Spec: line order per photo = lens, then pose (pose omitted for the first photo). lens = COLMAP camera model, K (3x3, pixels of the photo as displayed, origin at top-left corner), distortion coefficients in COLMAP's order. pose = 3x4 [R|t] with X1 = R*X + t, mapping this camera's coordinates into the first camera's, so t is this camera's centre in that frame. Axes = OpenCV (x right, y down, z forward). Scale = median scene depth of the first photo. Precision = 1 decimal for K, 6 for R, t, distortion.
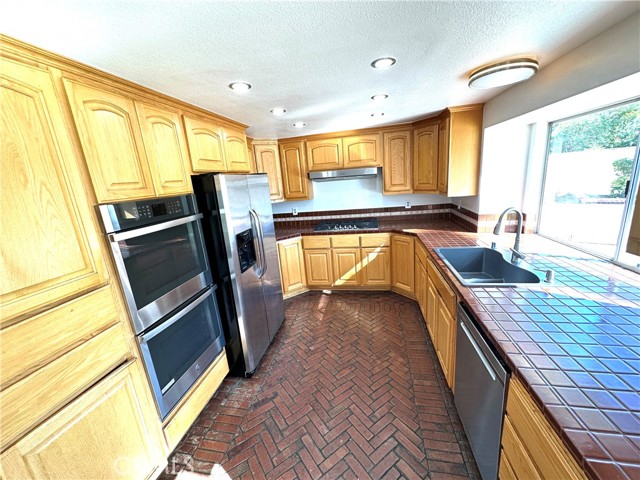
lens RADIAL K [[256.1, 0, 322.9], [0, 256.1, 239.7], [0, 0, 1]] dist [-0.001886, 0.000677]
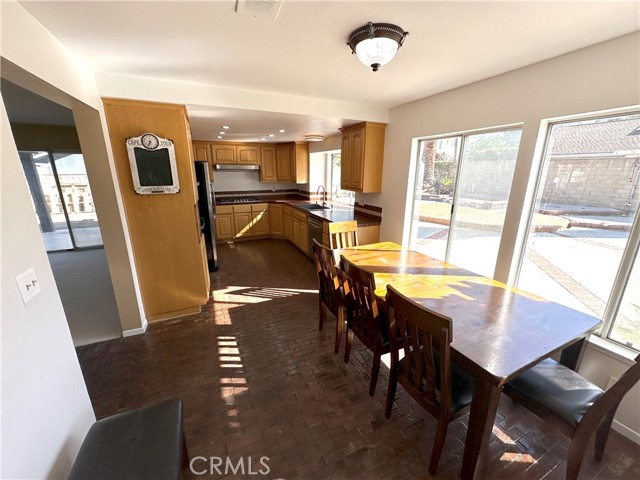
lens RADIAL K [[256.1, 0, 320.7], [0, 256.1, 240.0], [0, 0, 1]] dist [-0.001886, 0.000677]
pose [[0.817194, -0.069460, 0.572162, -0.619918], [0.067699, 0.997408, 0.024393, 0.273083], [-0.572373, 0.018801, 0.819778, -0.867620]]
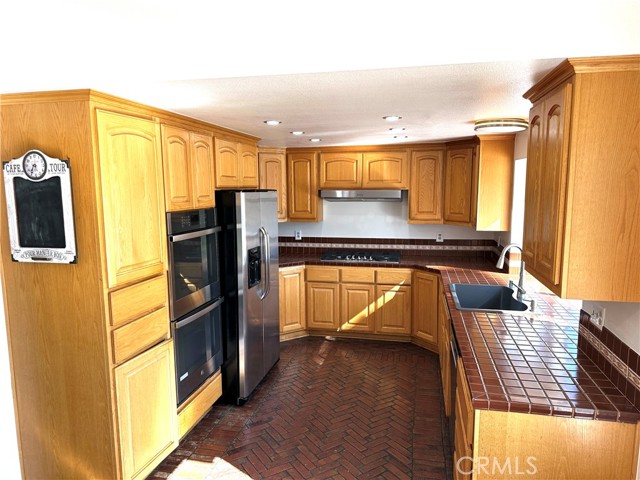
lens RADIAL K [[445.5, 0, 321.3], [0, 445.5, 243.3], [0, 0, 1]] dist [0.026829, -0.025368]
pose [[0.996683, 0.078181, -0.022602, -0.006714], [-0.080203, 0.990712, -0.109804, 0.096375], [0.013808, 0.111253, 0.993696, -0.583073]]
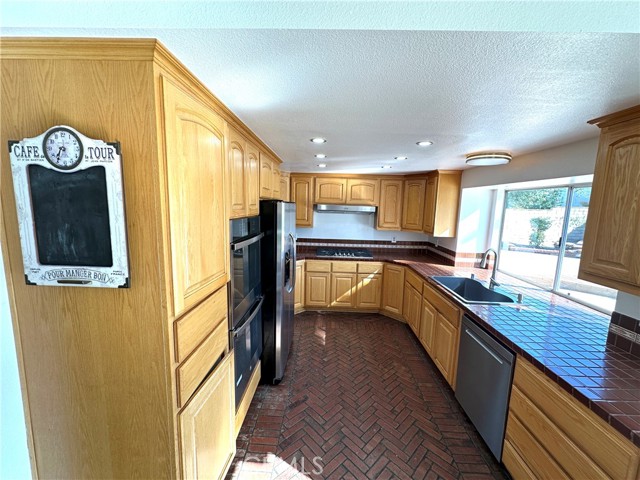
lens RADIAL K [[256.1, 0, 322.9], [0, 256.1, 238.8], [0, 0, 1]] dist [-0.001886, 0.000677]
pose [[0.980941, 0.087532, 0.173472, -0.288732], [-0.067096, 0.990460, -0.120362, 0.035709], [-0.182353, 0.106429, 0.977456, -0.145558]]
